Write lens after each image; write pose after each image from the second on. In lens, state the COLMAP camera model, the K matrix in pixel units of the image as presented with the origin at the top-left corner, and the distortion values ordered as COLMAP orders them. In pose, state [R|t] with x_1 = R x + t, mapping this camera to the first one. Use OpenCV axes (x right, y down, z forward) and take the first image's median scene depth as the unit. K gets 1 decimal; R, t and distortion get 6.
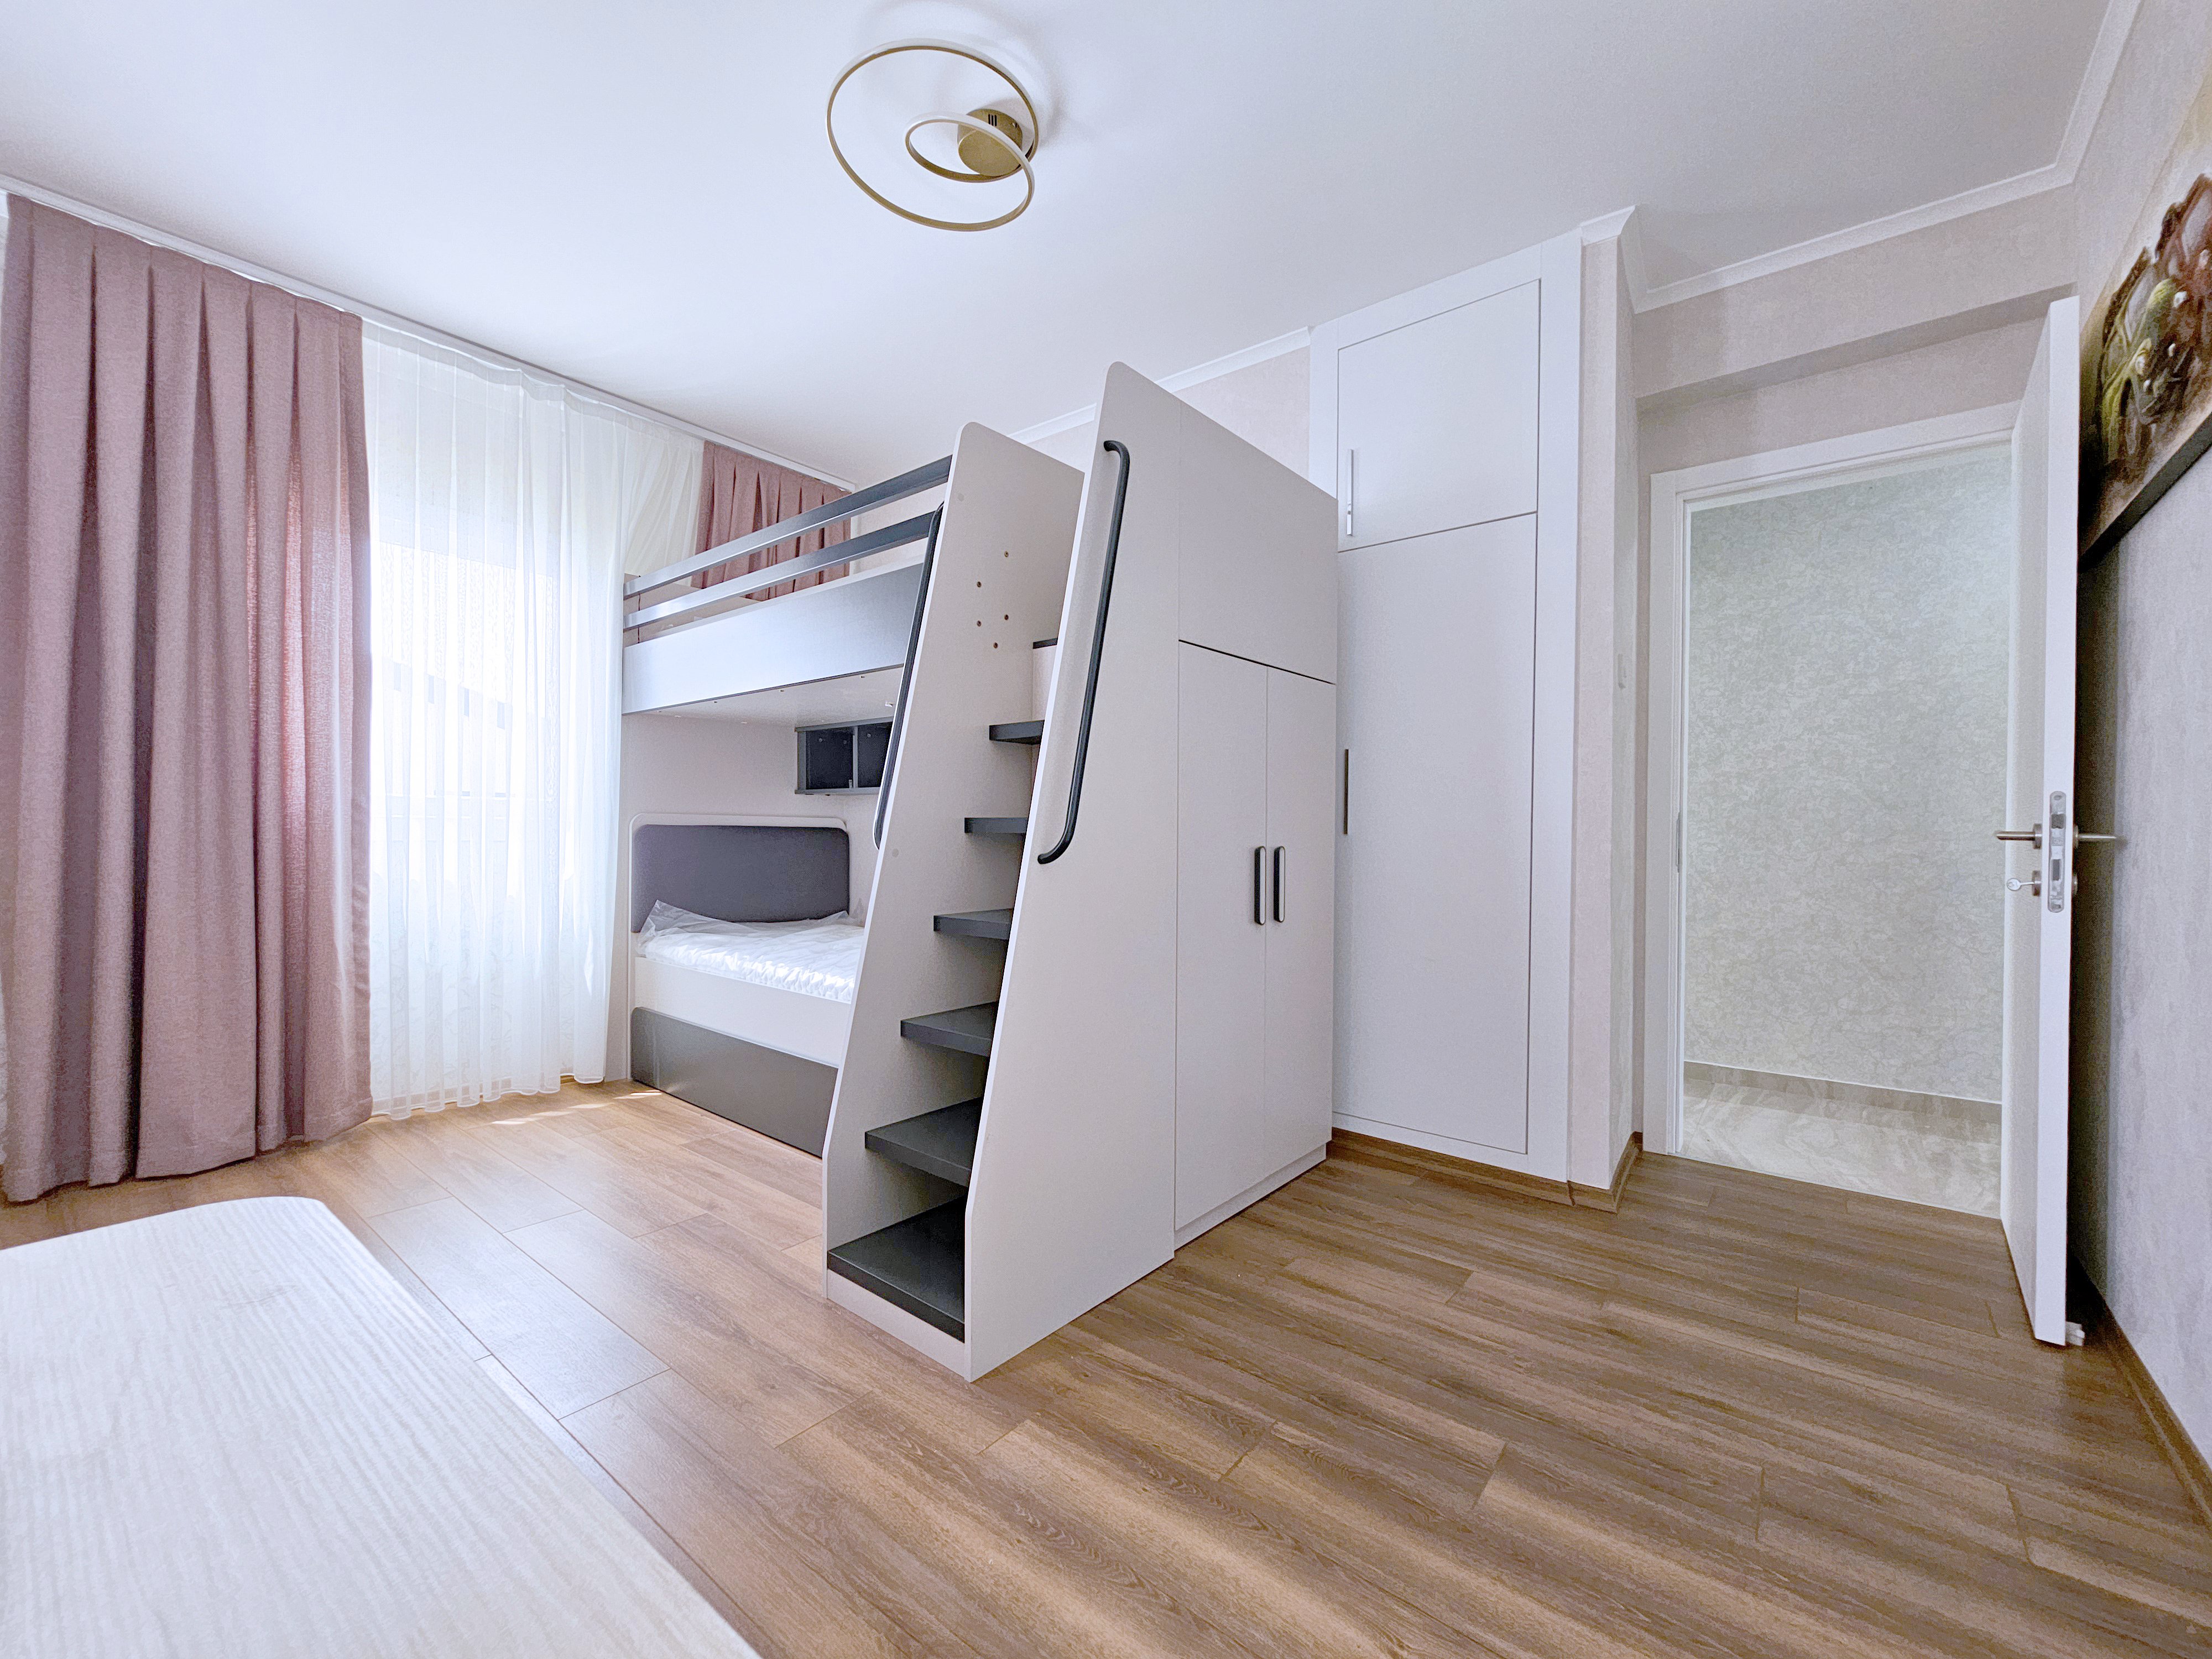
lens RADIAL K [[896.5, 0, 1118.4], [0, 896.5, 839.0], [0, 0, 1]] dist [-0.007259, -0.000223]
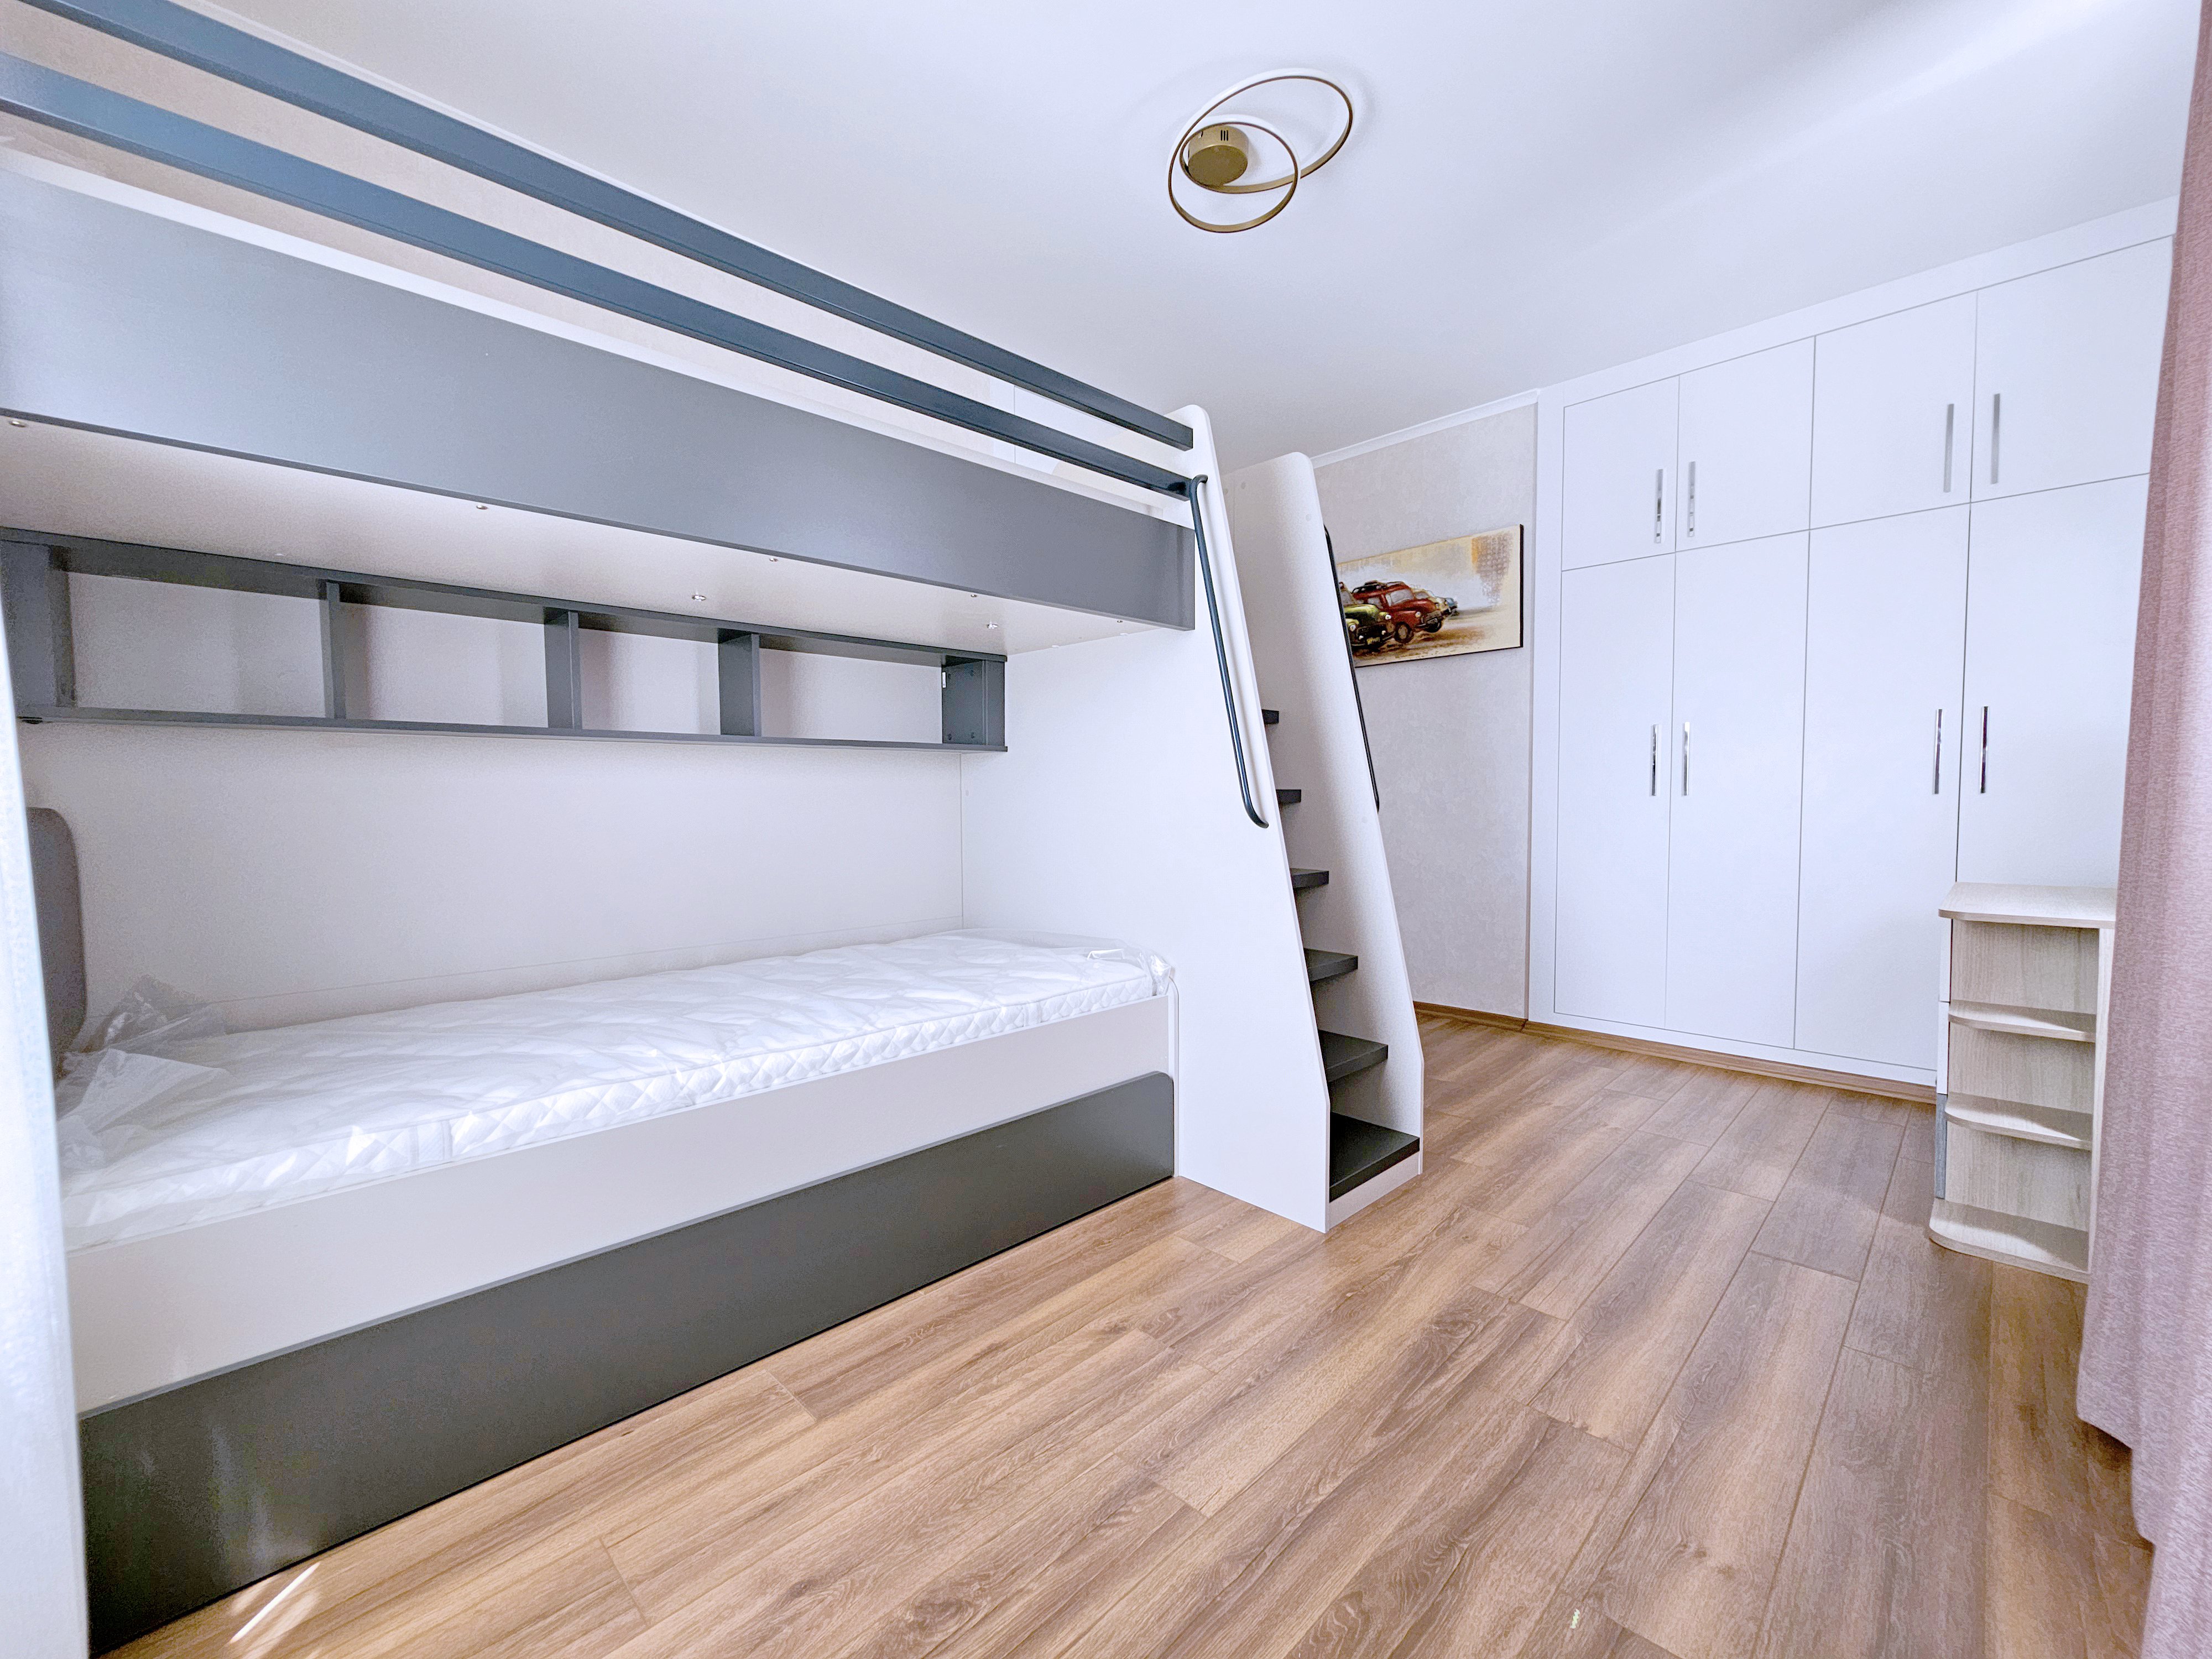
lens RADIAL K [[896.5, 0, 1118.4], [0, 896.5, 839.0], [0, 0, 1]] dist [-0.007259, -0.000223]
pose [[0.124360, -0.063527, 0.990201, -1.026743], [0.016640, 0.997942, 0.061934, -0.024200], [-0.992098, 0.008775, 0.125161, 0.813735]]
